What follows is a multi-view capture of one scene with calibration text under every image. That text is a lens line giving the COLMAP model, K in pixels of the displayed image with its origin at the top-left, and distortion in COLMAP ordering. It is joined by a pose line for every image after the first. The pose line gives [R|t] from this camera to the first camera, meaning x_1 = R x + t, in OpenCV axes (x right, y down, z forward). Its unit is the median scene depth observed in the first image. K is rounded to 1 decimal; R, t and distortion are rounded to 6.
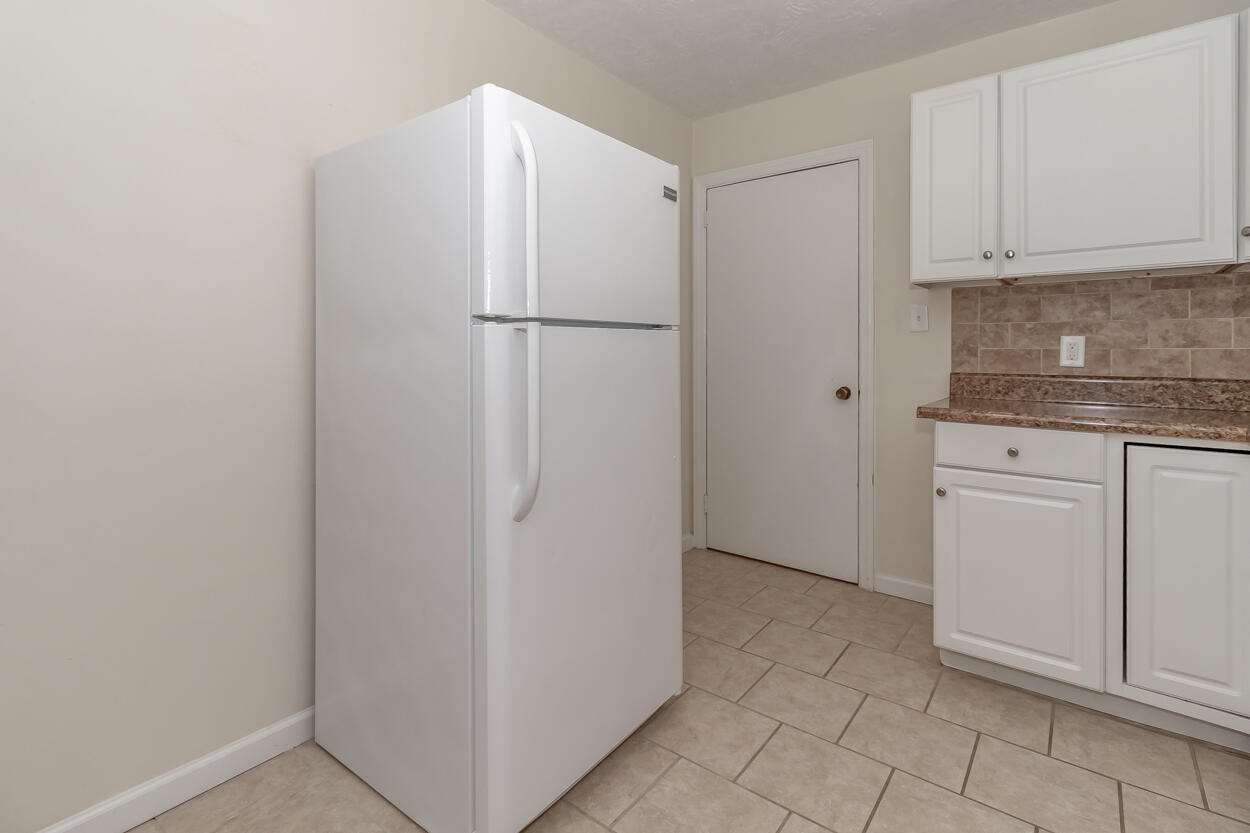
lens RADIAL K [[591.1, 0, 588.2], [0, 591.1, 351.5], [0, 0, 1]] dist [0.001876, 0.000066]
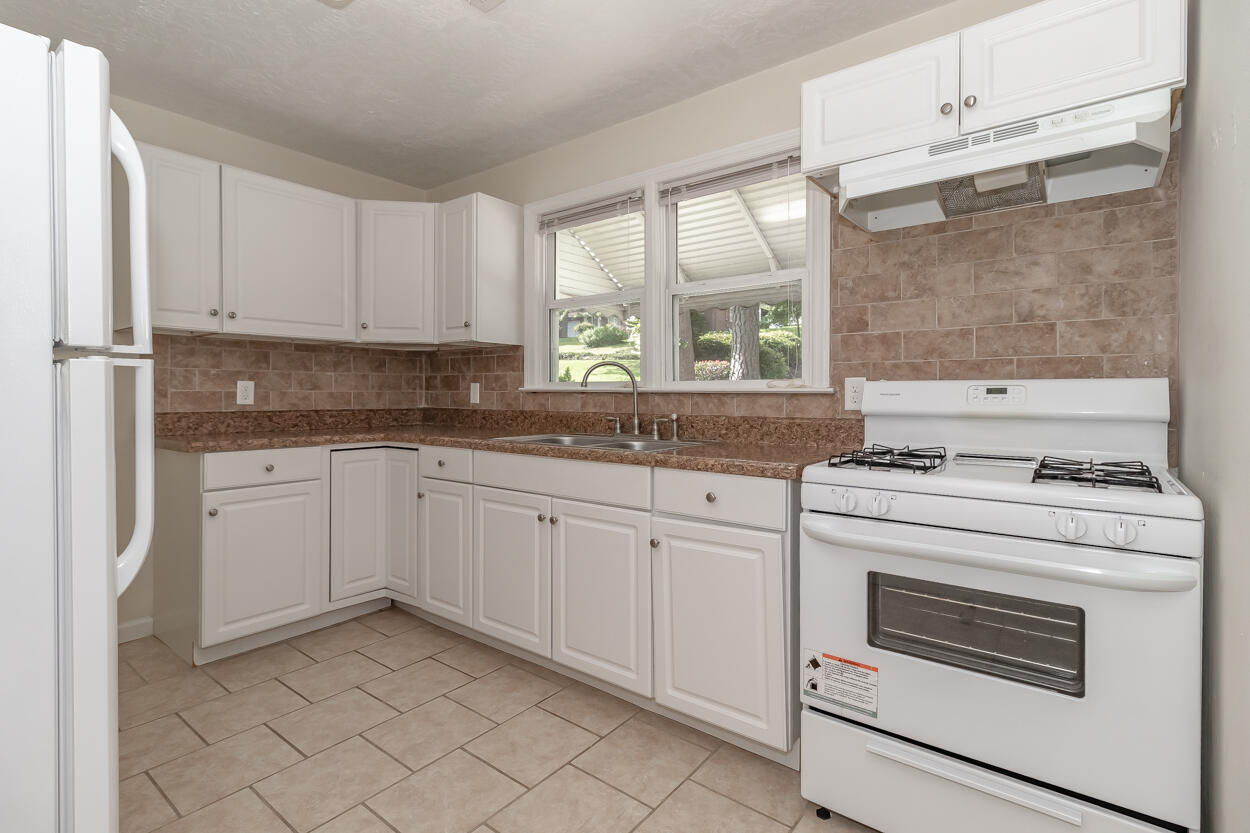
lens RADIAL K [[591.1, 0, 633.4], [0, 591.1, 388.8], [0, 0, 1]] dist [0.001876, 0.000066]
pose [[-0.007334, 0.004934, 0.999961, -0.552162], [0.000738, 0.999988, -0.004929, -0.002256], [-0.999973, 0.000702, -0.007337, 0.161533]]
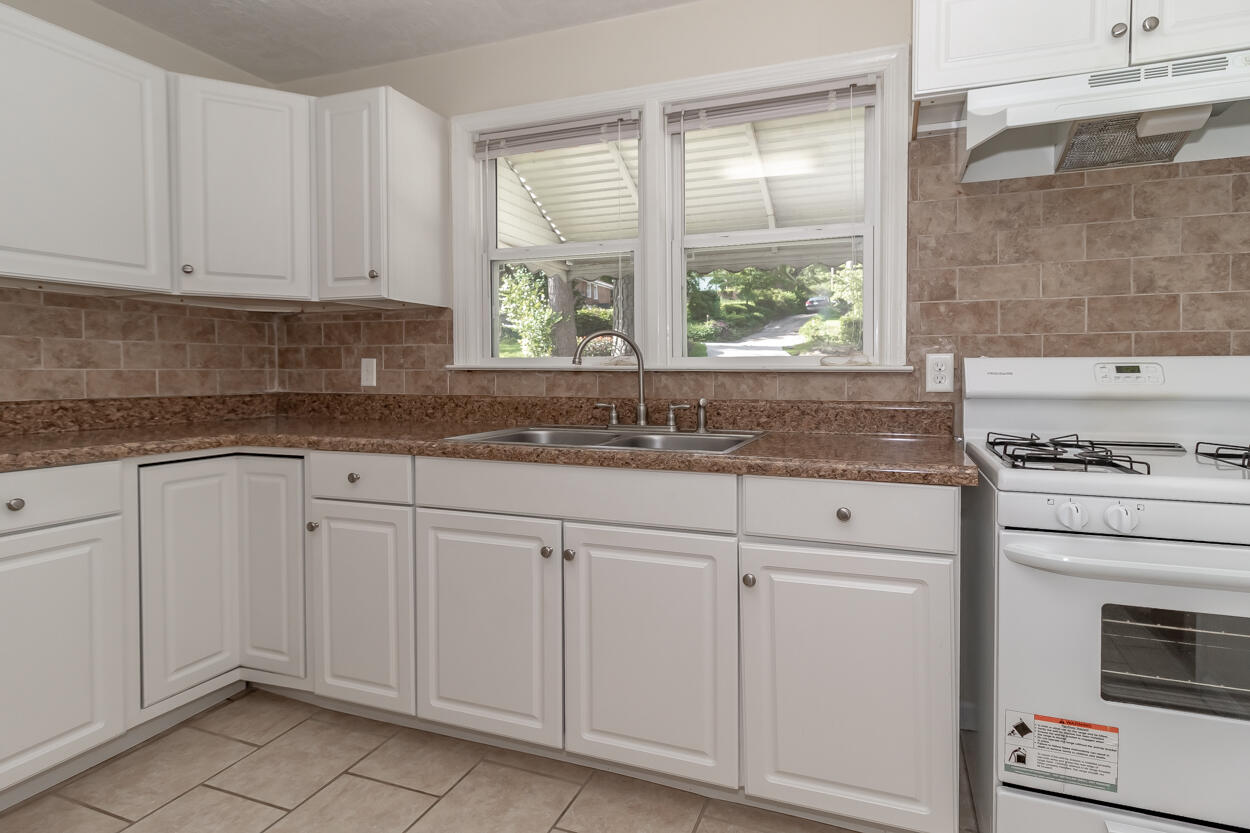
lens RADIAL K [[591.1, 0, 683.4], [0, 591.1, 379.6], [0, 0, 1]] dist [0.001876, 0.000066]
pose [[-0.343657, -0.016549, 0.938950, -0.259516], [0.001425, 0.999834, 0.018144, -0.004120], [-0.939094, 0.007573, -0.343576, 0.393530]]
